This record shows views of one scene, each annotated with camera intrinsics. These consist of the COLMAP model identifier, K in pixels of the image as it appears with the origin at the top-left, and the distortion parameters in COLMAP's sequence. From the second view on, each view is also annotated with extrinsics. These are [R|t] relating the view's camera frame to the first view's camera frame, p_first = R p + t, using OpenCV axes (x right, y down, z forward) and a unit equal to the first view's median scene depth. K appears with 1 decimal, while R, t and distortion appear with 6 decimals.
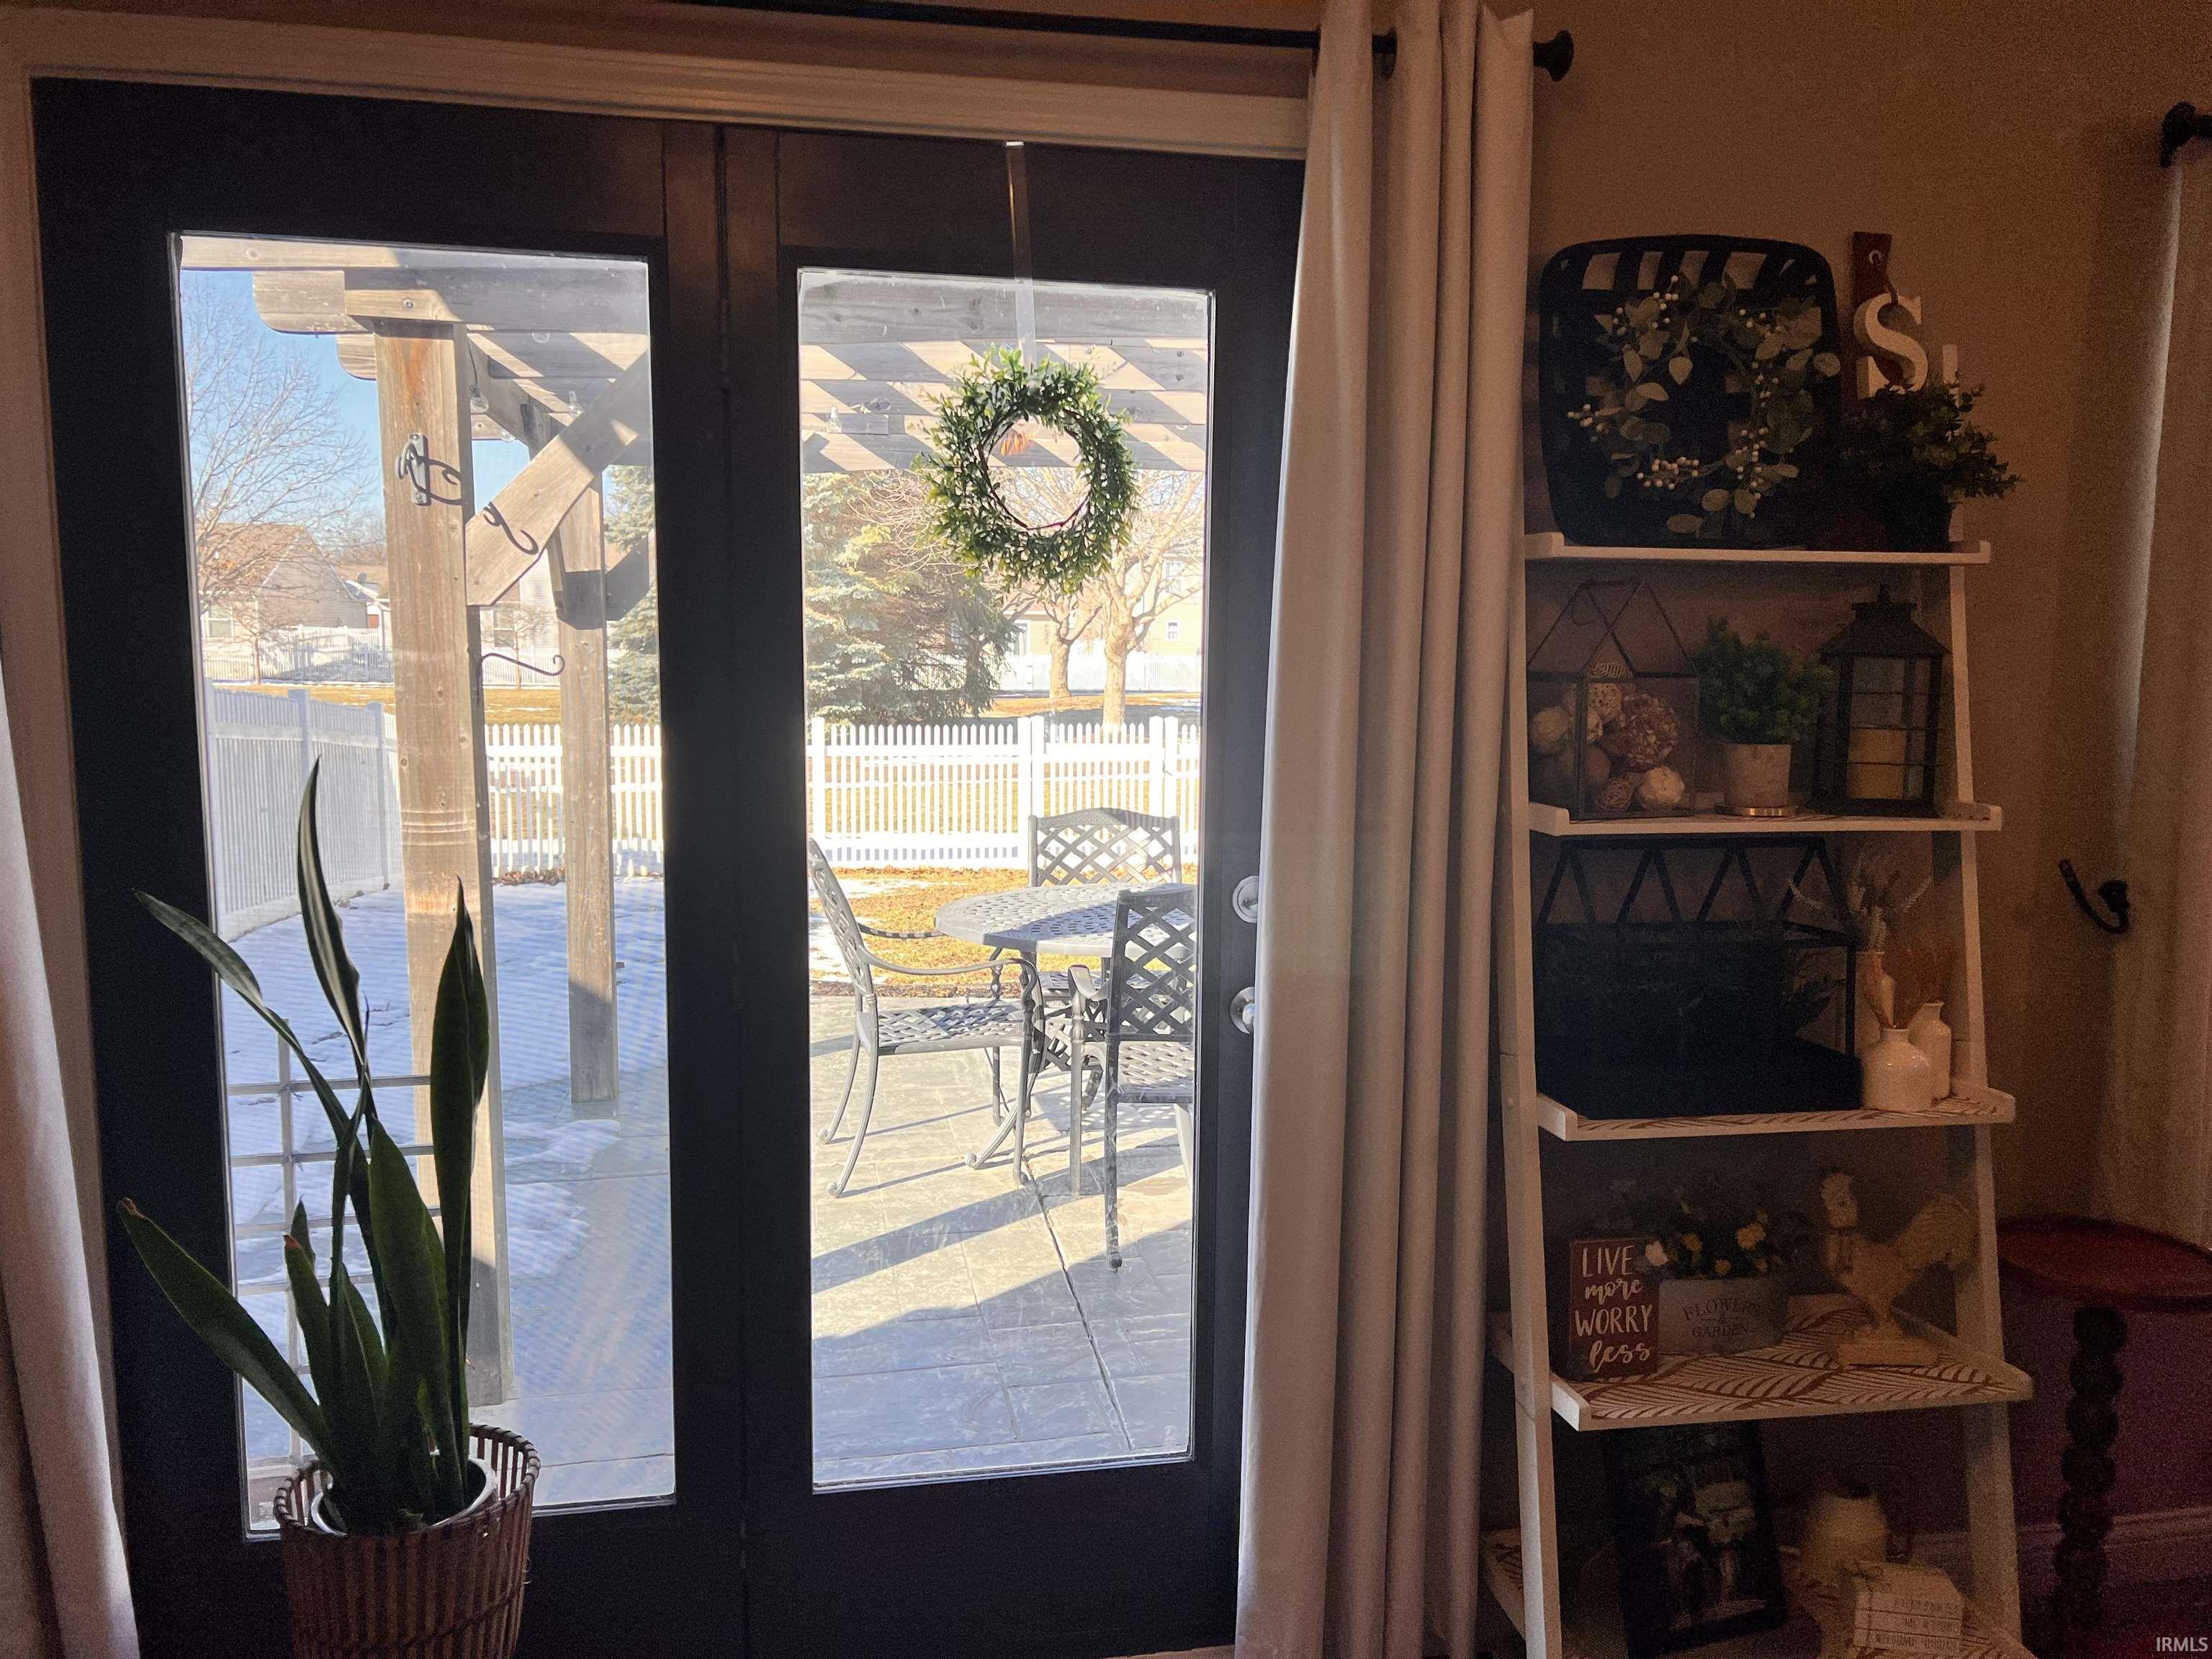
lens RADIAL K [[1647.9, 0, 1106.0], [0, 1647.9, 829.5], [0, 0, 1]] dist [0.093356, -0.144273]
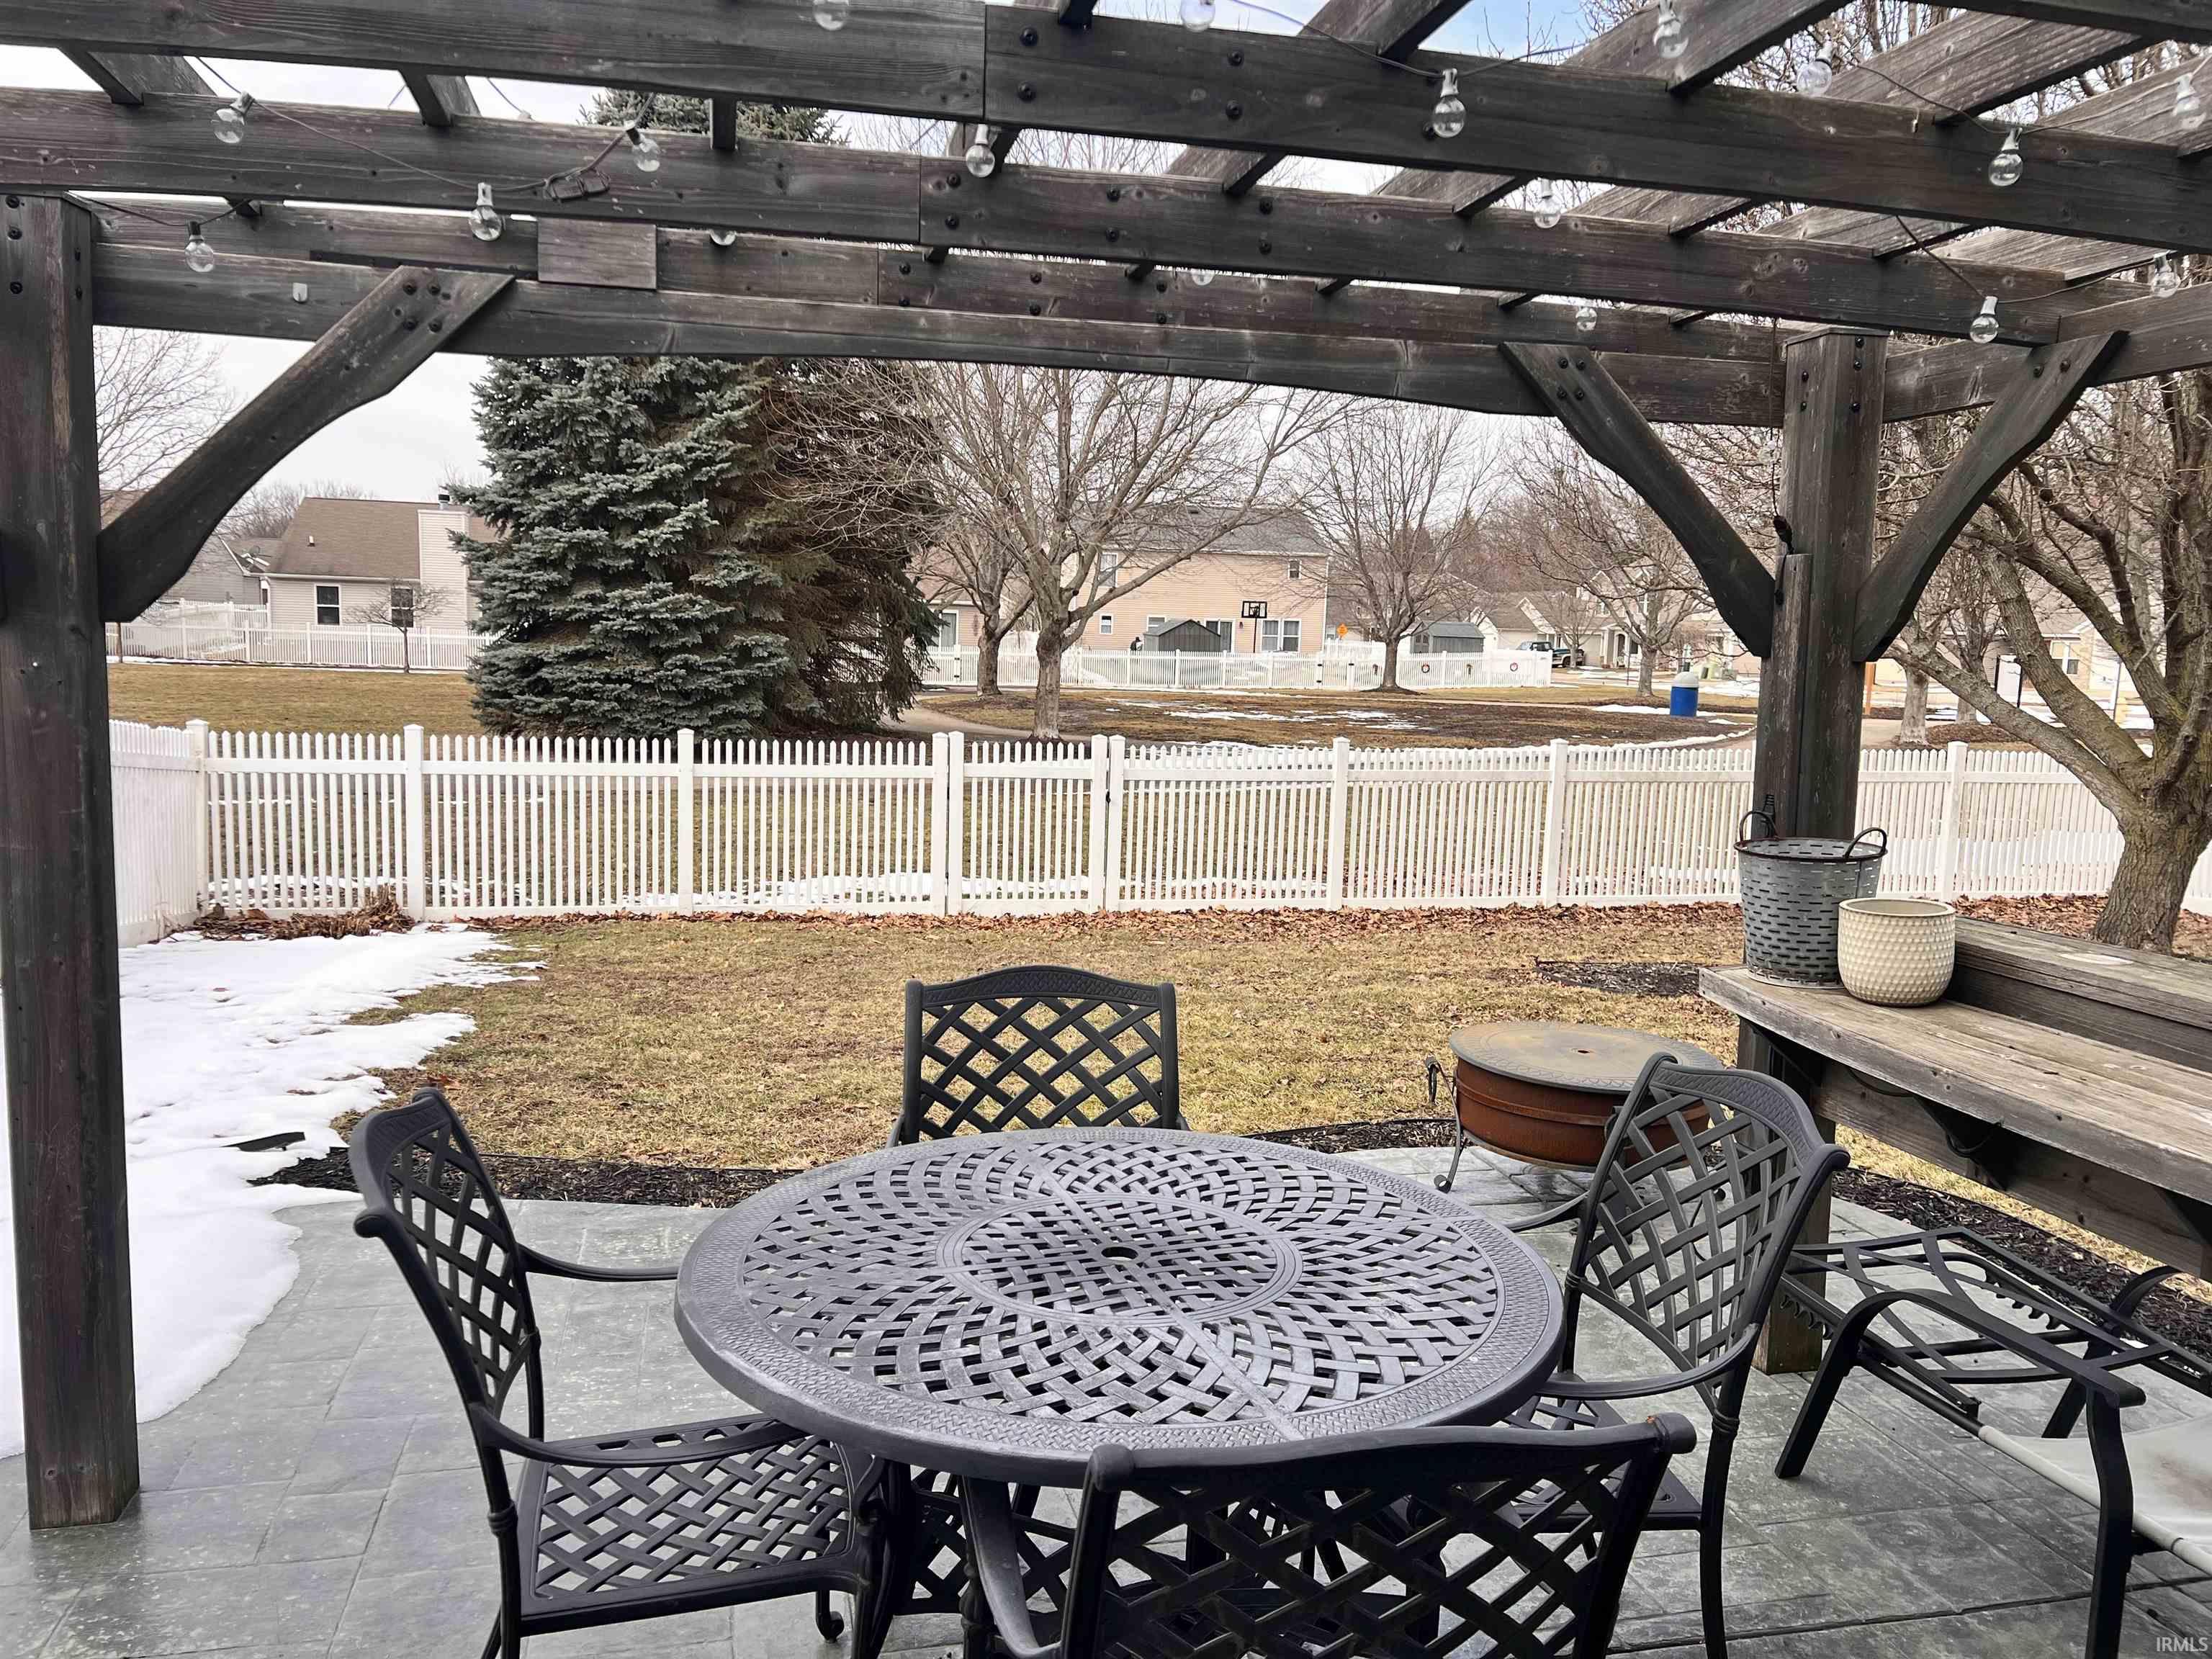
lens RADIAL K [[1647.9, 0, 1106.0], [0, 1647.9, 829.5], [0, 0, 1]] dist [0.093356, -0.144273]
pose [[0.998893, 0.016875, 0.043911, -0.001199], [-0.017080, 0.999845, 0.004296, -0.015432], [-0.043831, -0.005041, 0.999026, 0.105542]]
